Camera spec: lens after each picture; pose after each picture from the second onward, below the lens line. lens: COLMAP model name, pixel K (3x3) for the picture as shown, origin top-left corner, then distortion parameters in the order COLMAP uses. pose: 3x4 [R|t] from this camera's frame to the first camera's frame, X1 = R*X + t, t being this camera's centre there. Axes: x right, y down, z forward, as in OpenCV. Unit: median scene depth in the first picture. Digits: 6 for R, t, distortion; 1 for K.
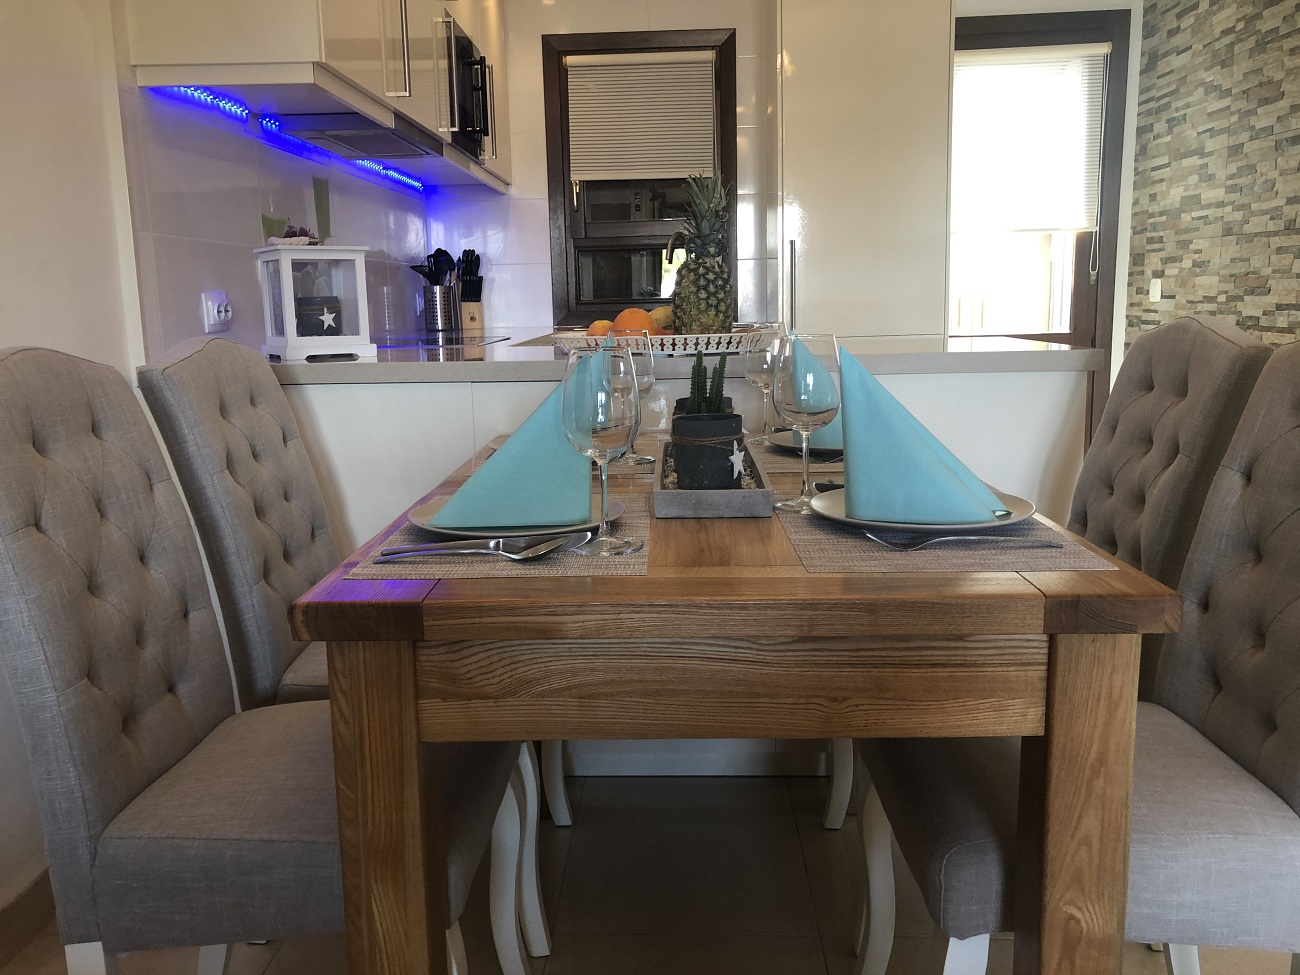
lens RADIAL K [[1053.7, 0, 650.0], [0, 1053.7, 487.5], [0, 0, 1]] dist [0.004362, 0.006246]
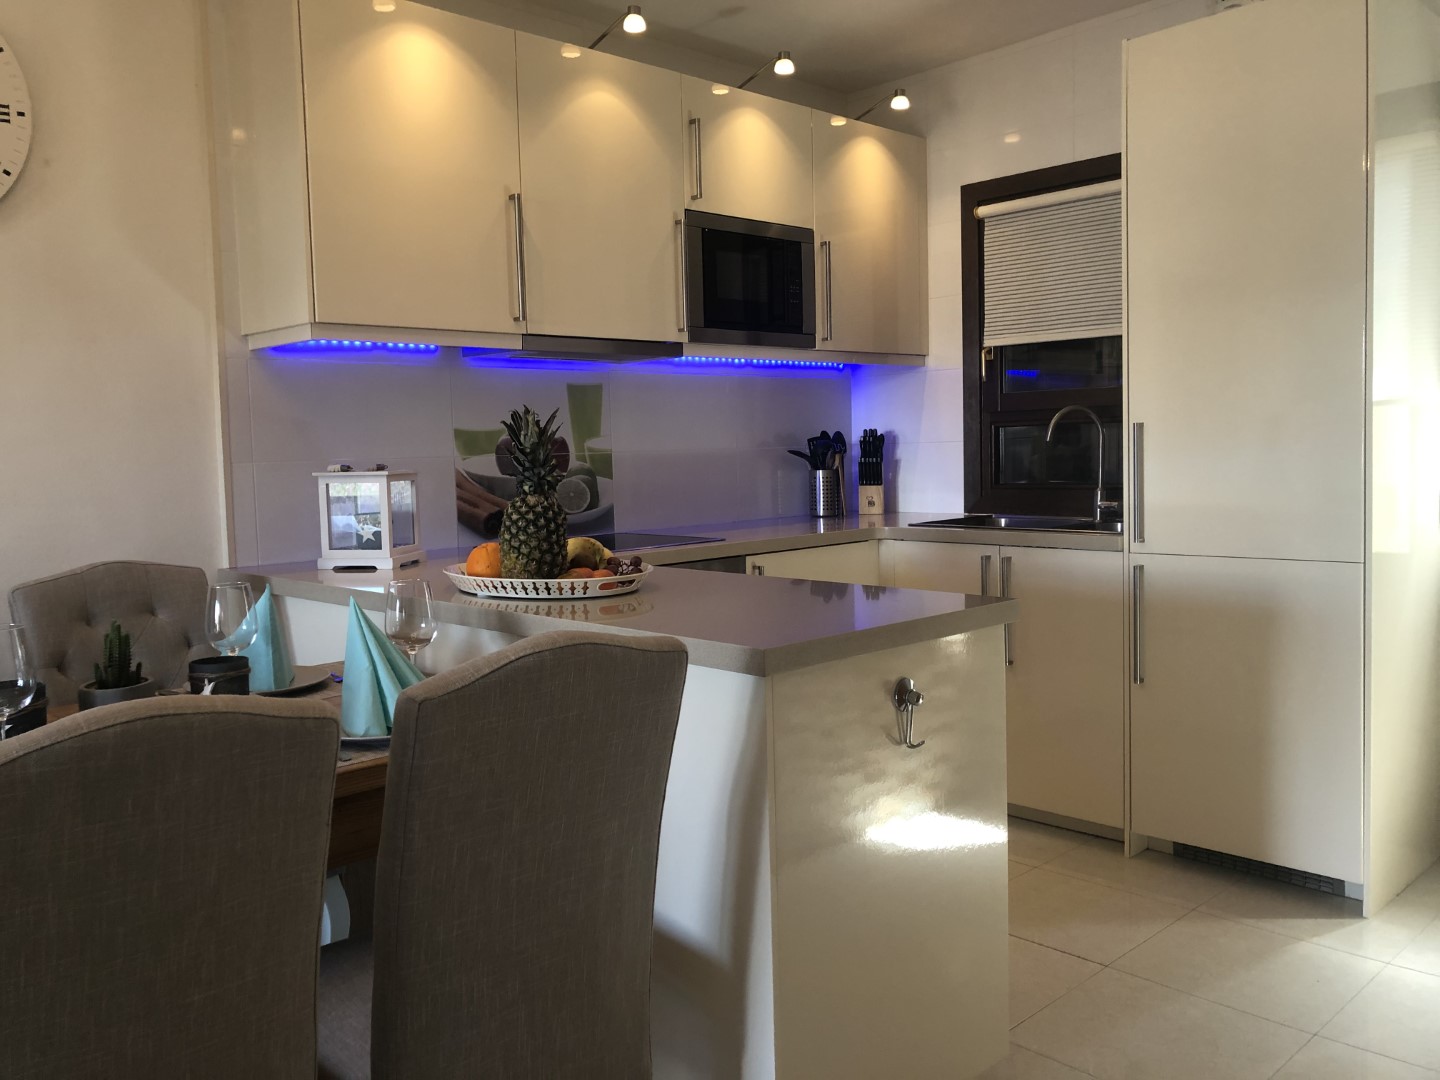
lens RADIAL K [[1167.2, 0, 720.0], [0, 1167.2, 540.0], [0, 0, 1]] dist [0.004362, 0.006246]
pose [[0.723539, 0.056358, -0.687978, 0.441462], [-0.110999, 0.993191, -0.035376, -0.081059], [0.681300, 0.101961, 0.724868, 0.190986]]
